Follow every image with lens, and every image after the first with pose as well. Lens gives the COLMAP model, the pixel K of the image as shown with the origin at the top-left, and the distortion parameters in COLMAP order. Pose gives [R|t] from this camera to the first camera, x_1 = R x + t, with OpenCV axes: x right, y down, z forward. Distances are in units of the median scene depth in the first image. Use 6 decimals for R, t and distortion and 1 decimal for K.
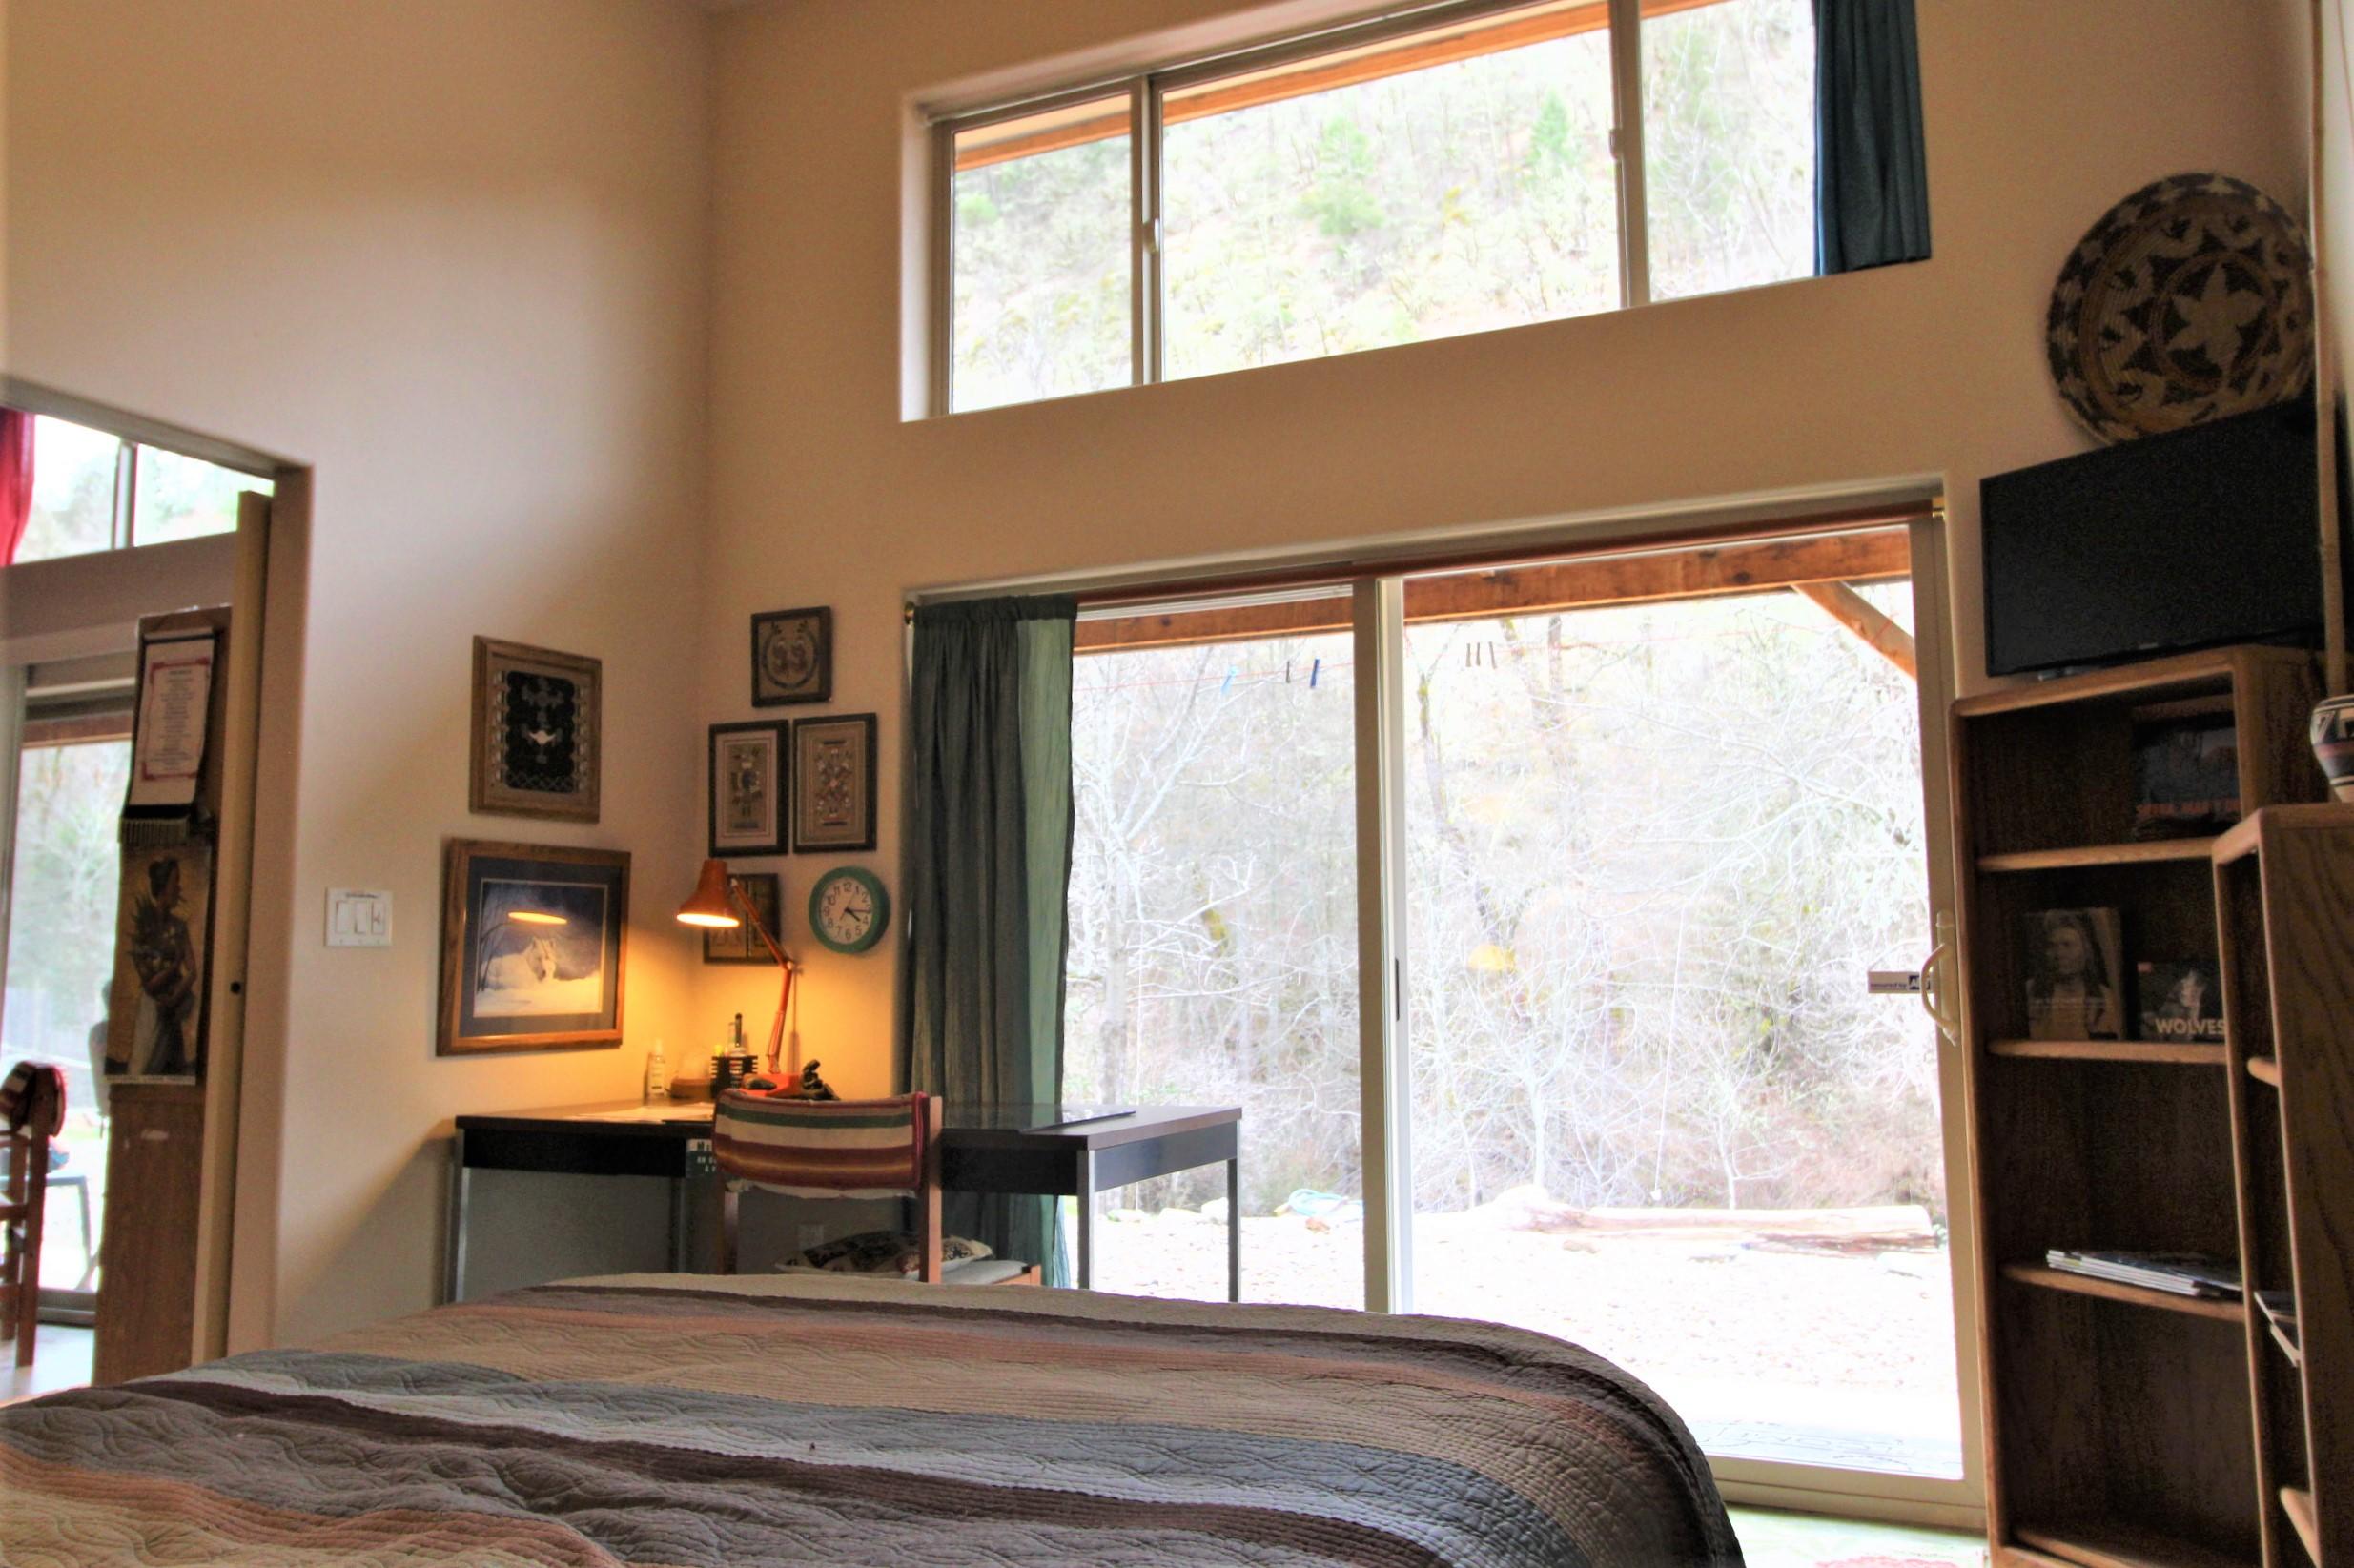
lens RADIAL K [[1839.4, 0, 1178.5], [0, 1839.4, 783.3], [0, 0, 1]] dist [0.010458, 0.003419]
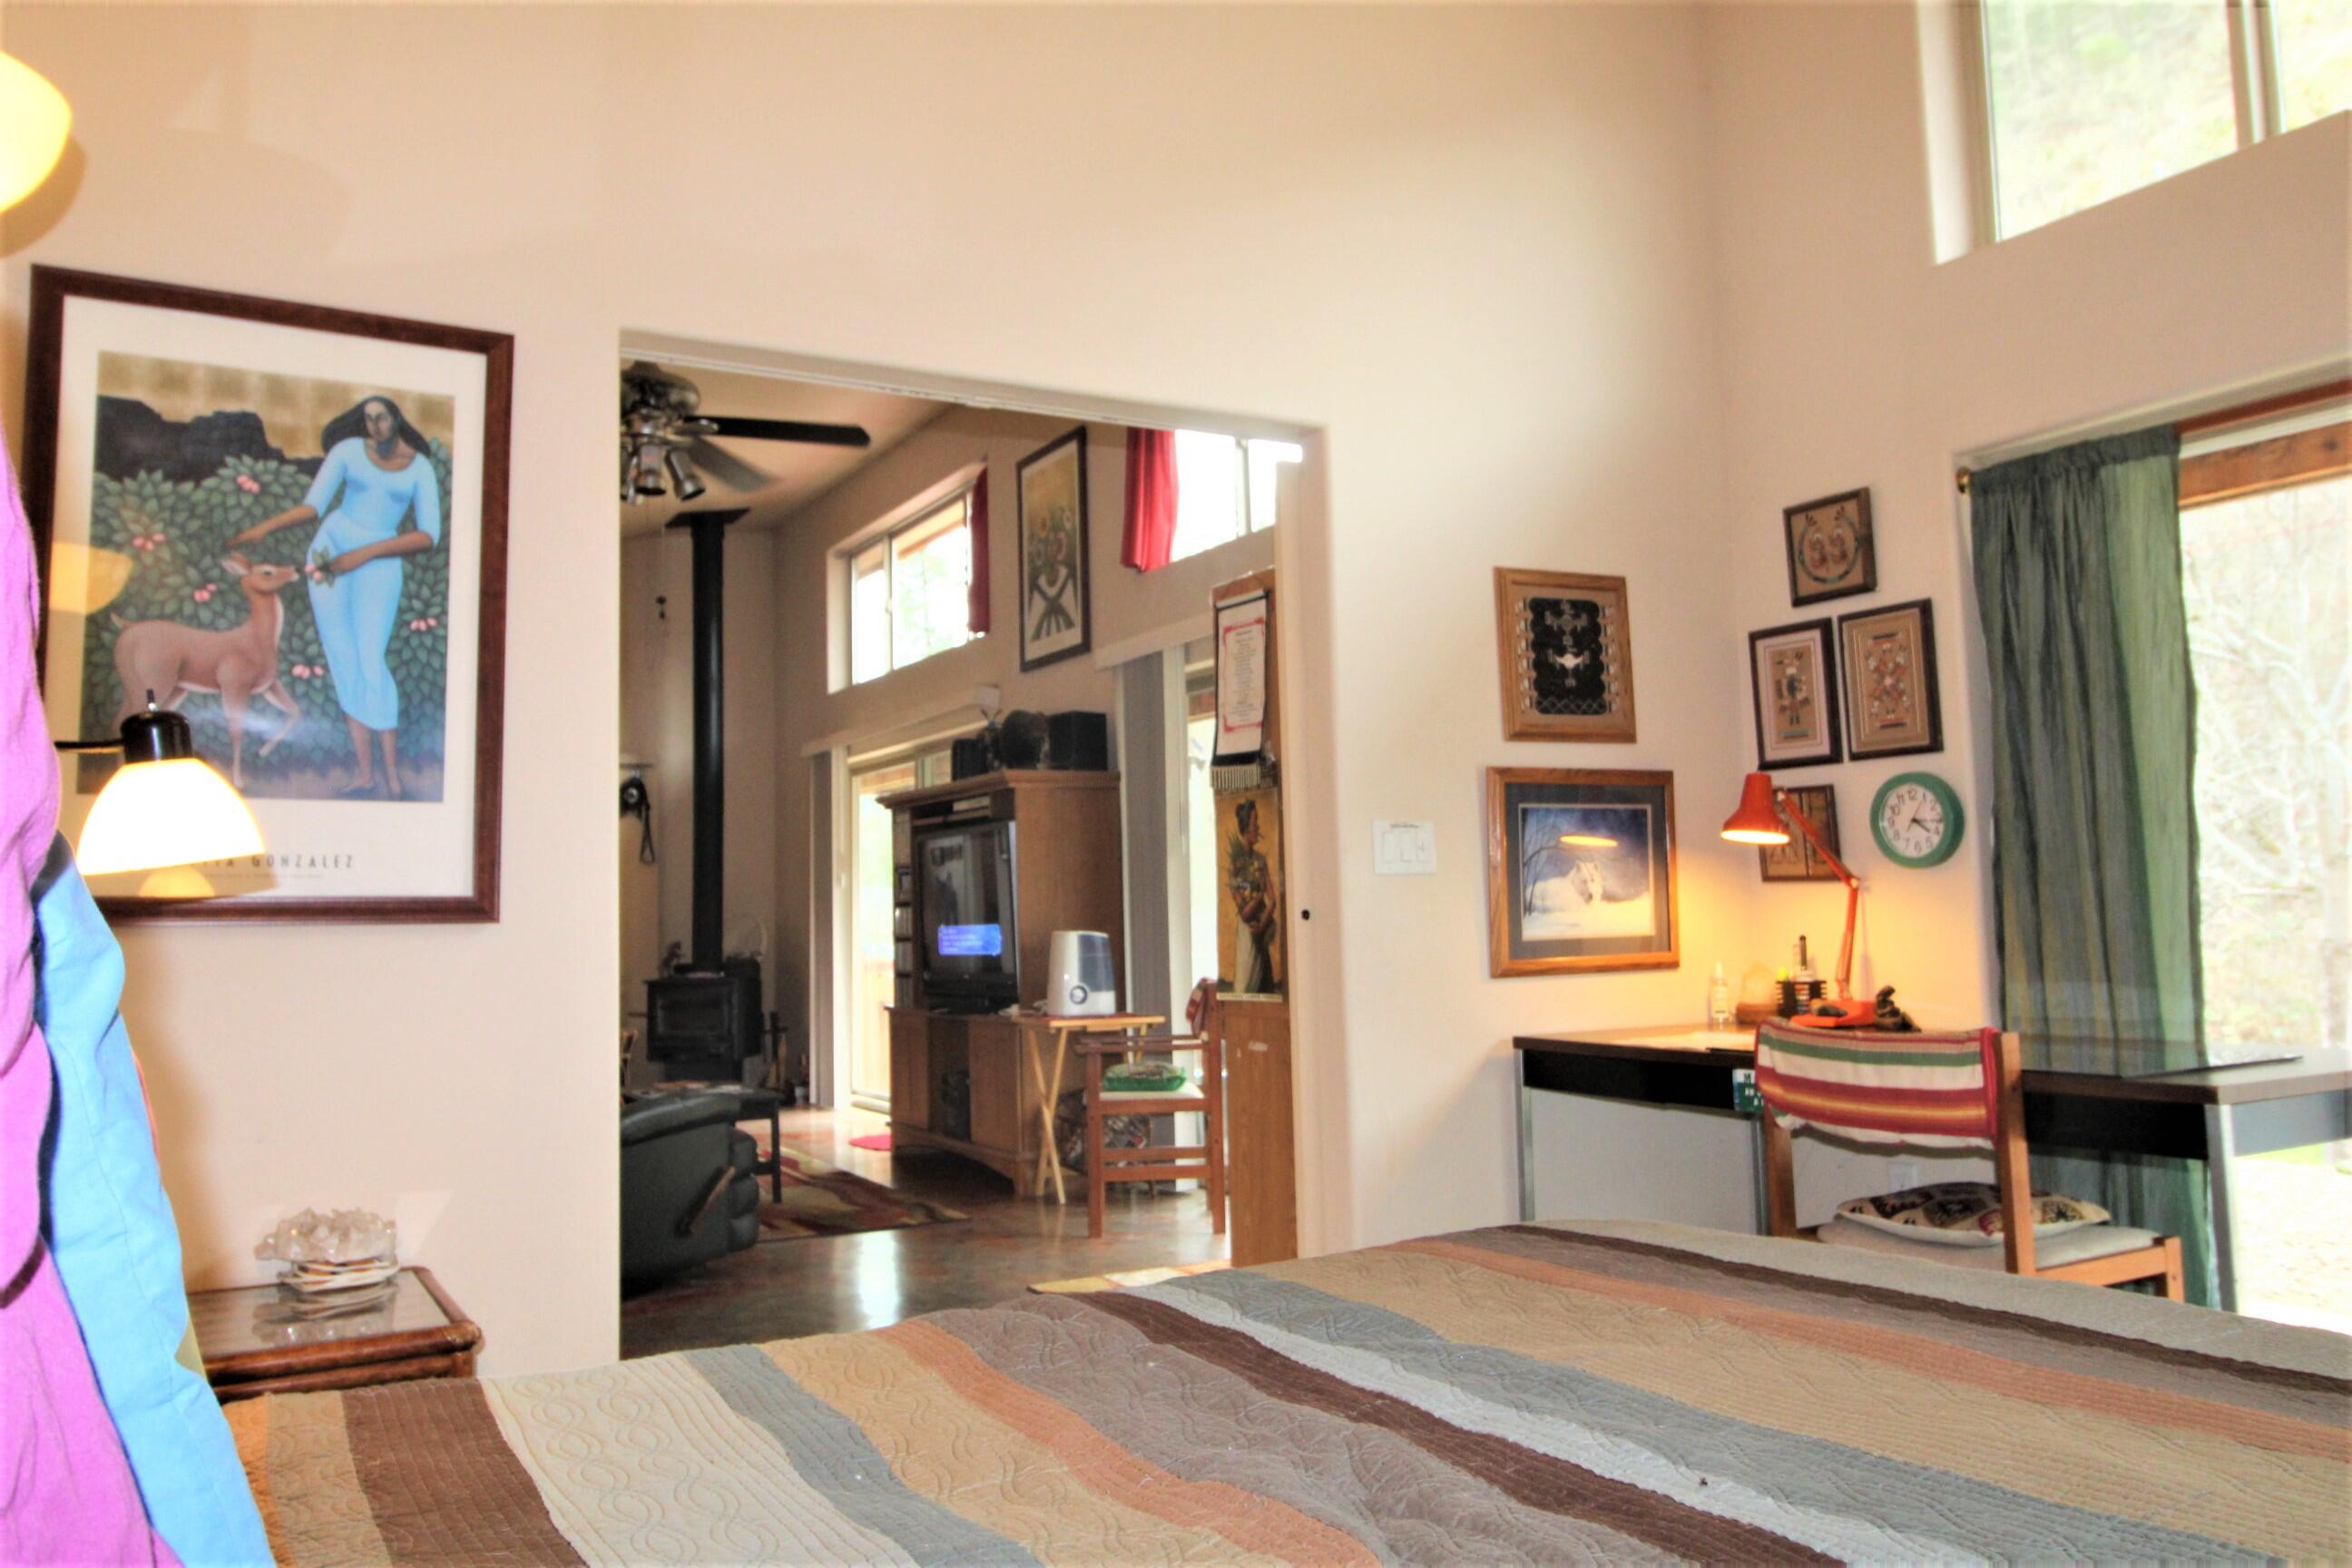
lens RADIAL K [[1743.0, 0, 1176.7], [0, 1743.0, 769.8], [0, 0, 1]] dist [0.006262, 0.004548]
pose [[0.809139, -0.061564, -0.584384, 0.029452], [0.080009, 0.996777, 0.005772, 0.010932], [0.582145, -0.051426, 0.811457, 0.101383]]
